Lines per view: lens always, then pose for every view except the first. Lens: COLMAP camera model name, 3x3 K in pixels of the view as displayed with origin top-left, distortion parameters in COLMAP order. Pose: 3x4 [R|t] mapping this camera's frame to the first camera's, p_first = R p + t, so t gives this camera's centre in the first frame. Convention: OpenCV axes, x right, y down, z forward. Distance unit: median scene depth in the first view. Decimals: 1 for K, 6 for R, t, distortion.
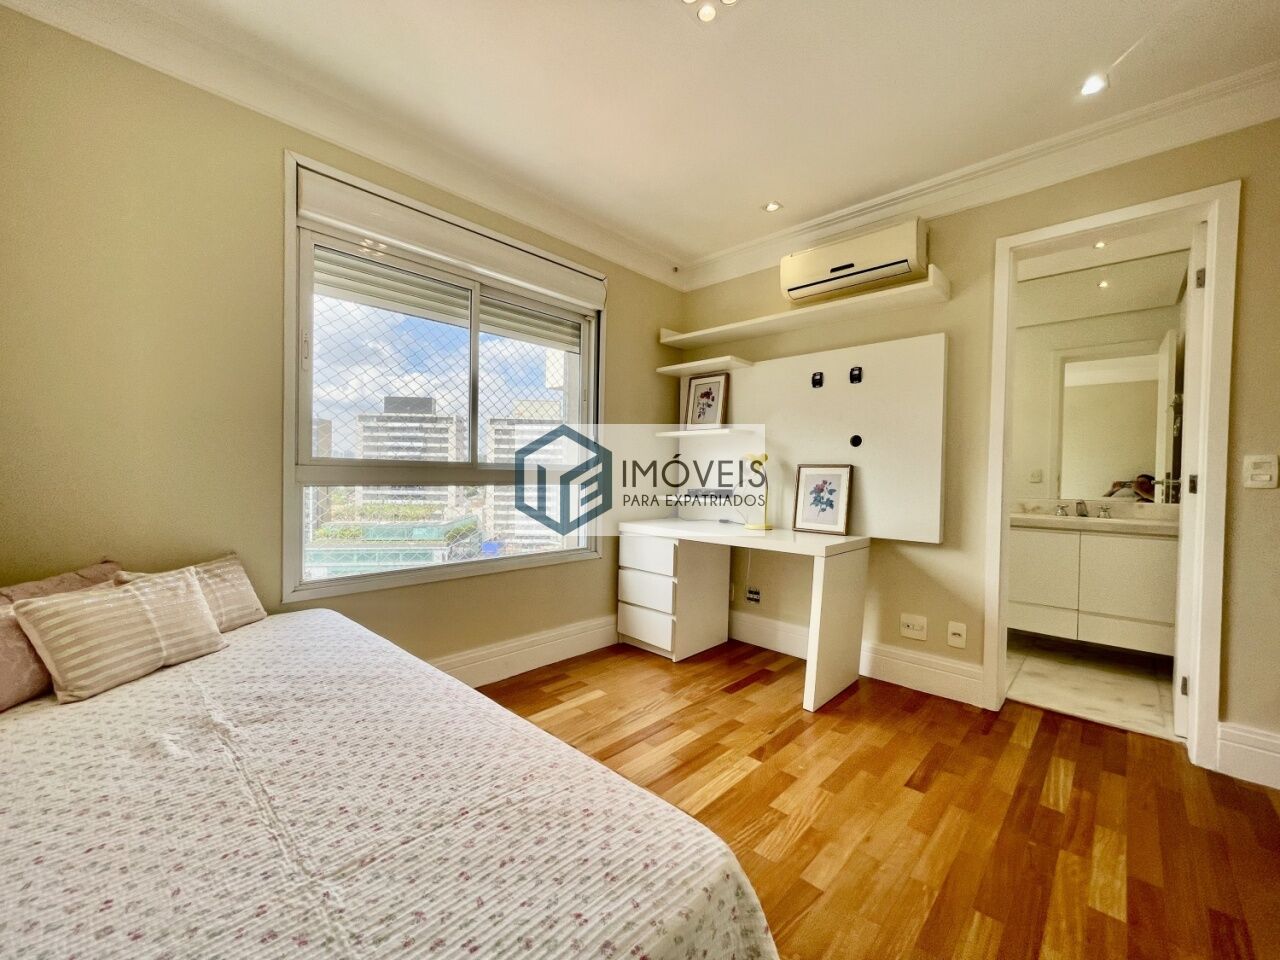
lens RADIAL K [[511.2, 0, 640.0], [0, 511.2, 480.0], [0, 0, 1]] dist [0.002192, -0.011726]
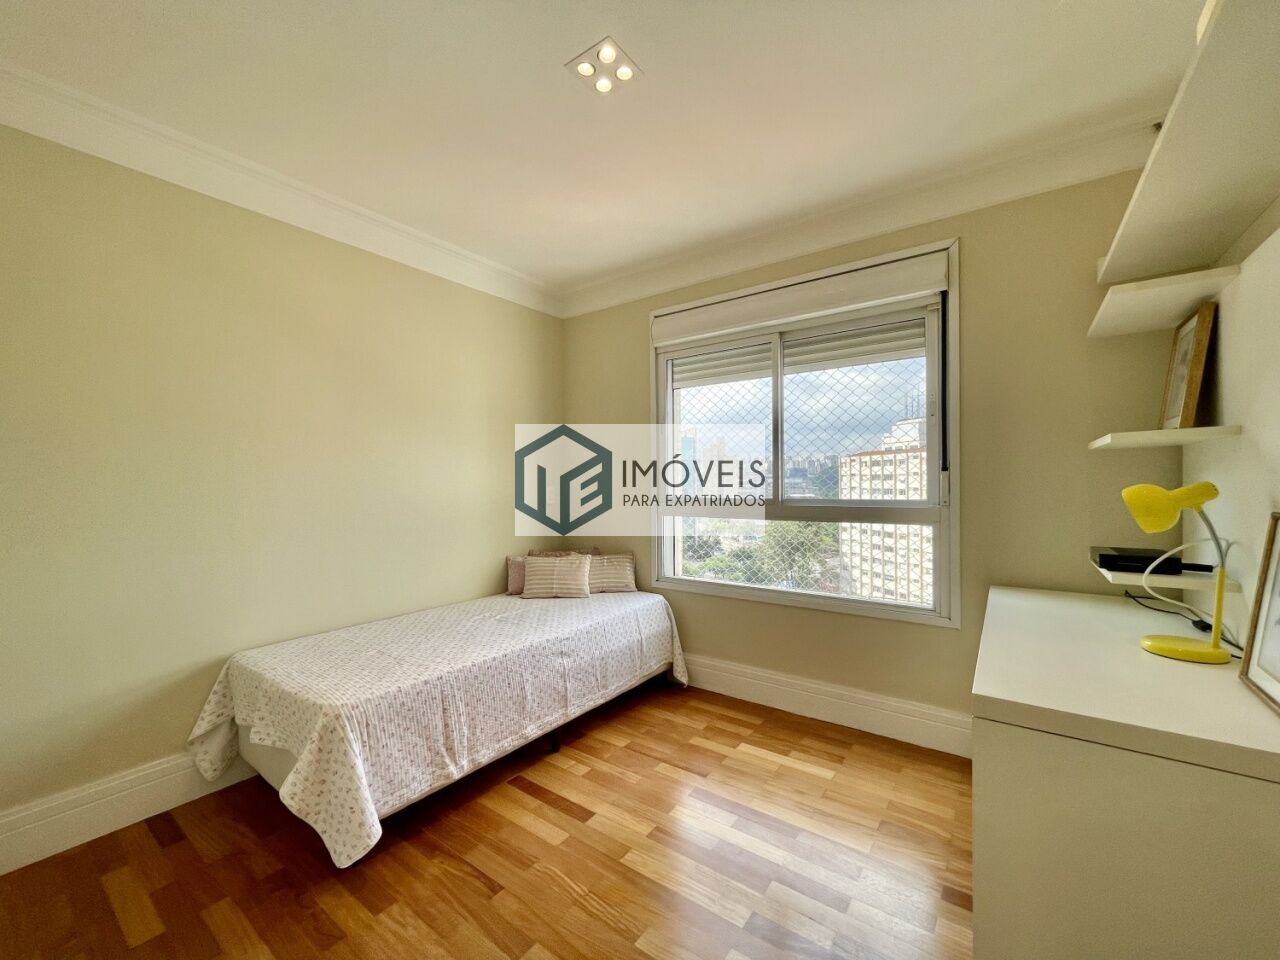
lens RADIAL K [[511.2, 0, 640.0], [0, 511.2, 480.0], [0, 0, 1]] dist [0.002192, -0.011726]
pose [[0.133677, -0.019168, -0.990840, 0.719340], [-0.000167, 0.999812, -0.019364, -0.053352], [0.991025, 0.002754, 0.133648, 0.573250]]
